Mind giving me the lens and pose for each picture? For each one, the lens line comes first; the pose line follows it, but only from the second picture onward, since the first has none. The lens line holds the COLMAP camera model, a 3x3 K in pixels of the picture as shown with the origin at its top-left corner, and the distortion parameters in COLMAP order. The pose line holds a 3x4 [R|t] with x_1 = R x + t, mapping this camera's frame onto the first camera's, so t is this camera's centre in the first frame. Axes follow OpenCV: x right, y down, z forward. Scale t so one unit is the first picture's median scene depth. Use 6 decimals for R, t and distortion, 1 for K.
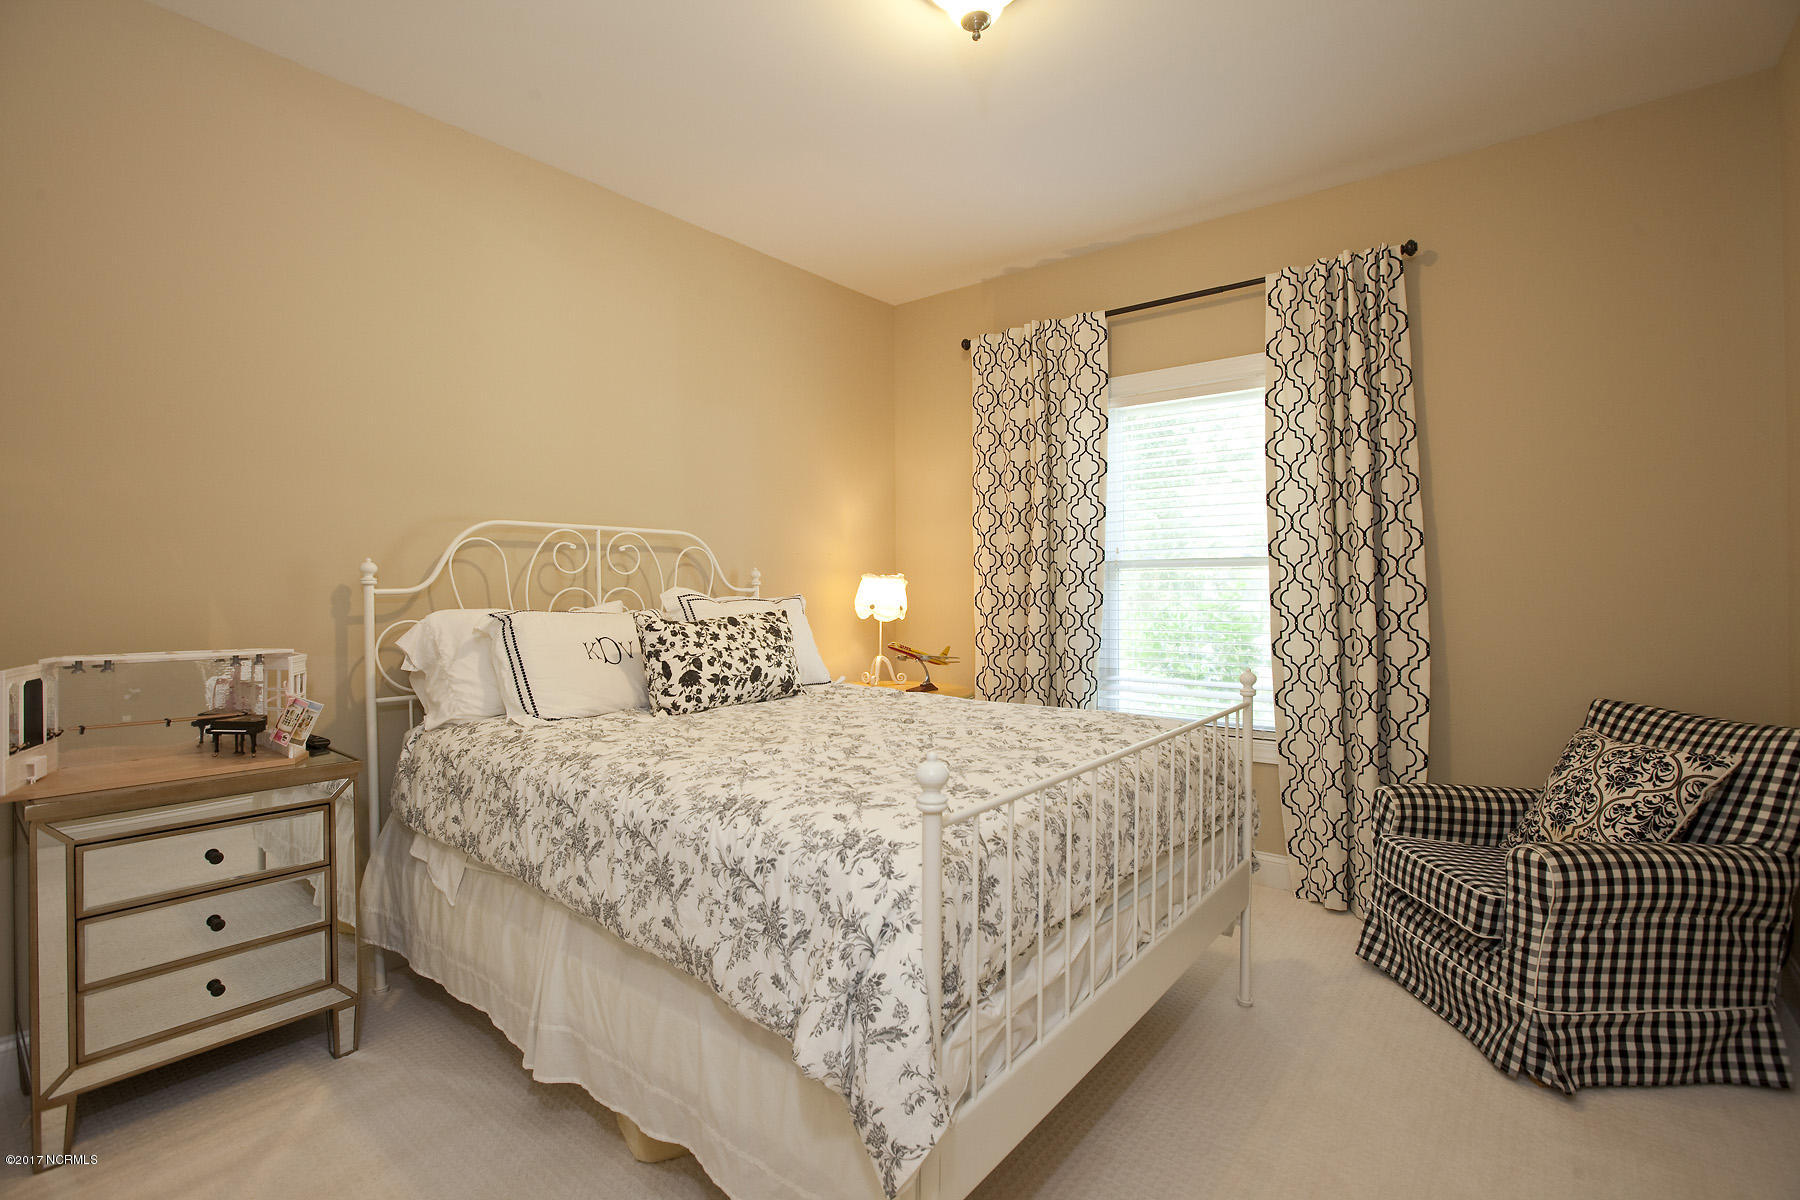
lens RADIAL K [[822.3, 0, 889.8], [0, 822.3, 591.5], [0, 0, 1]] dist [-0.033515, 0.009108]
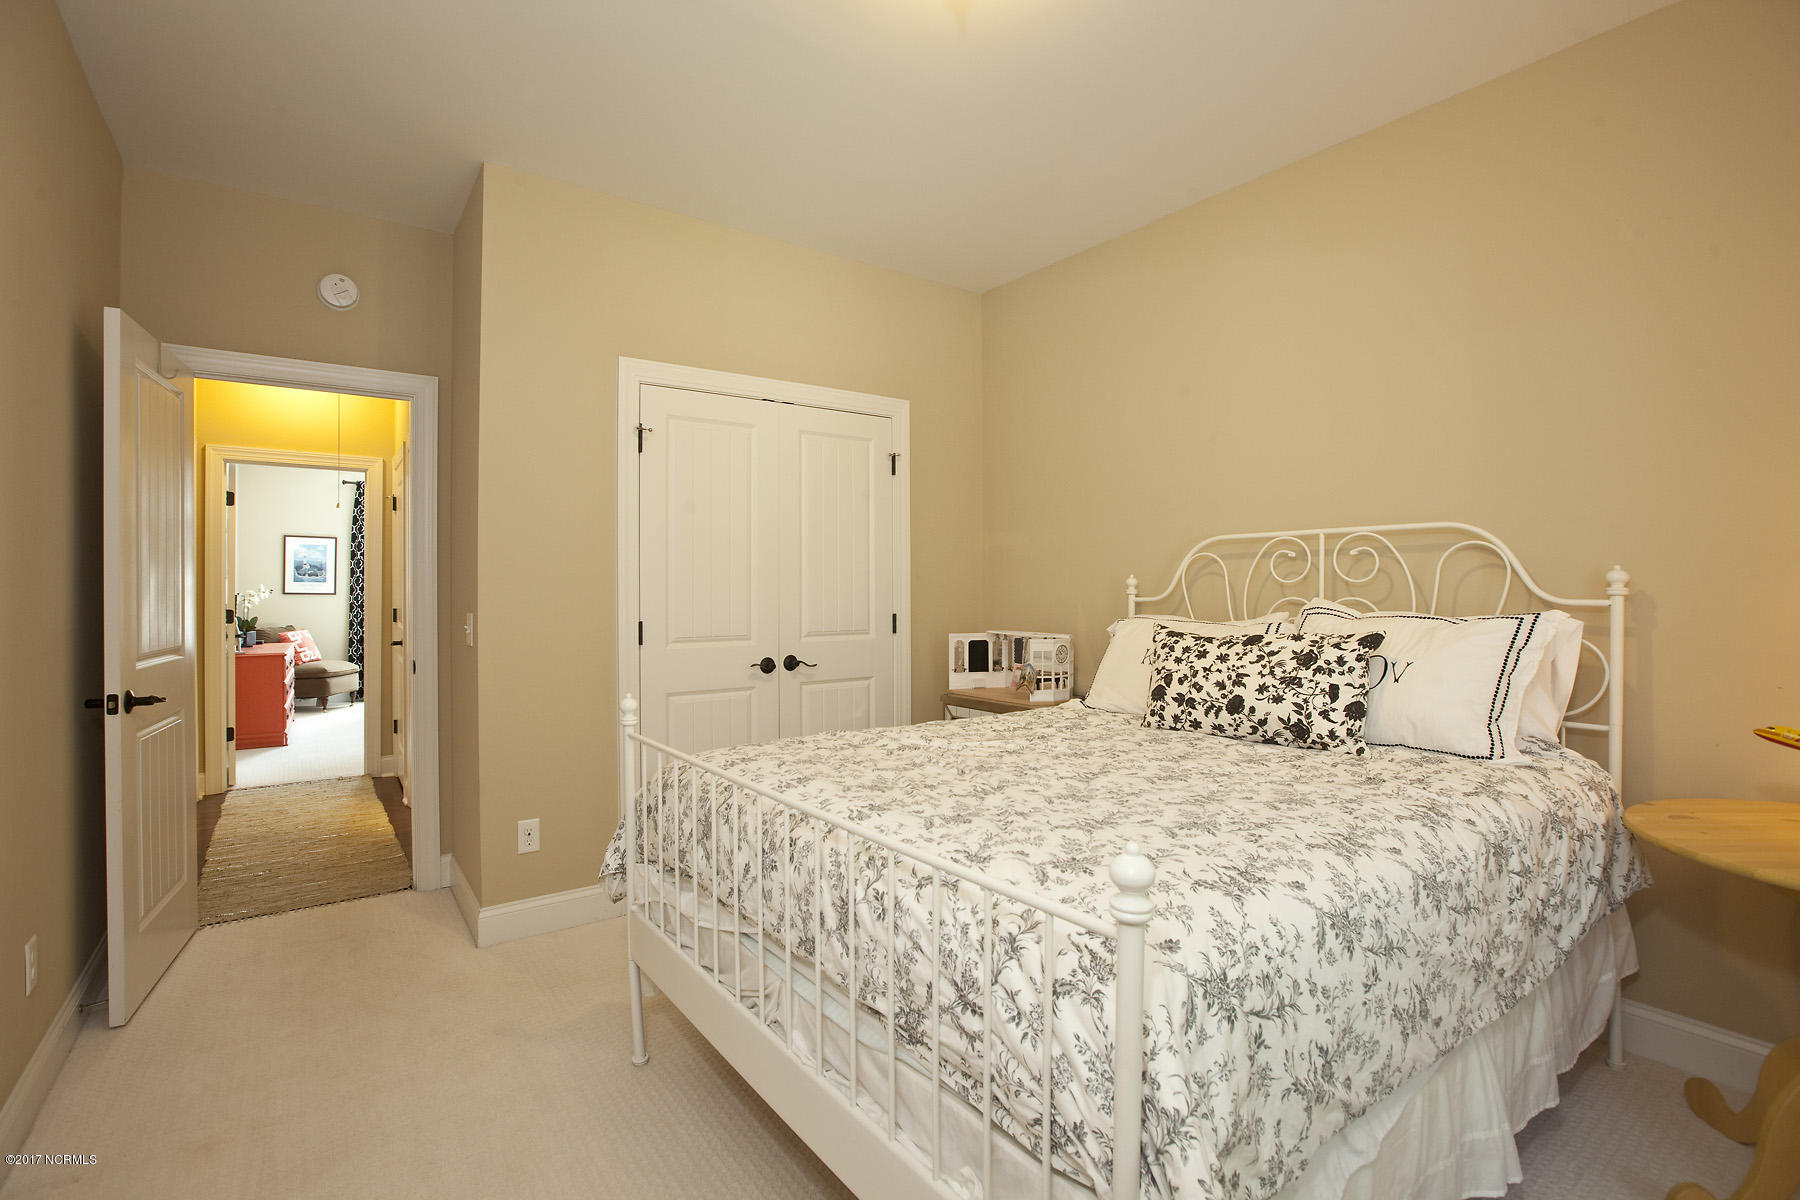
lens RADIAL K [[822.3, 0, 893.3], [0, 822.3, 598.1], [0, 0, 1]] dist [-0.033515, 0.009108]
pose [[-0.233813, 0.009816, -0.972232, 0.726479], [-0.000595, 0.999947, 0.010239, -0.015171], [0.972281, 0.002973, -0.233795, 0.867342]]
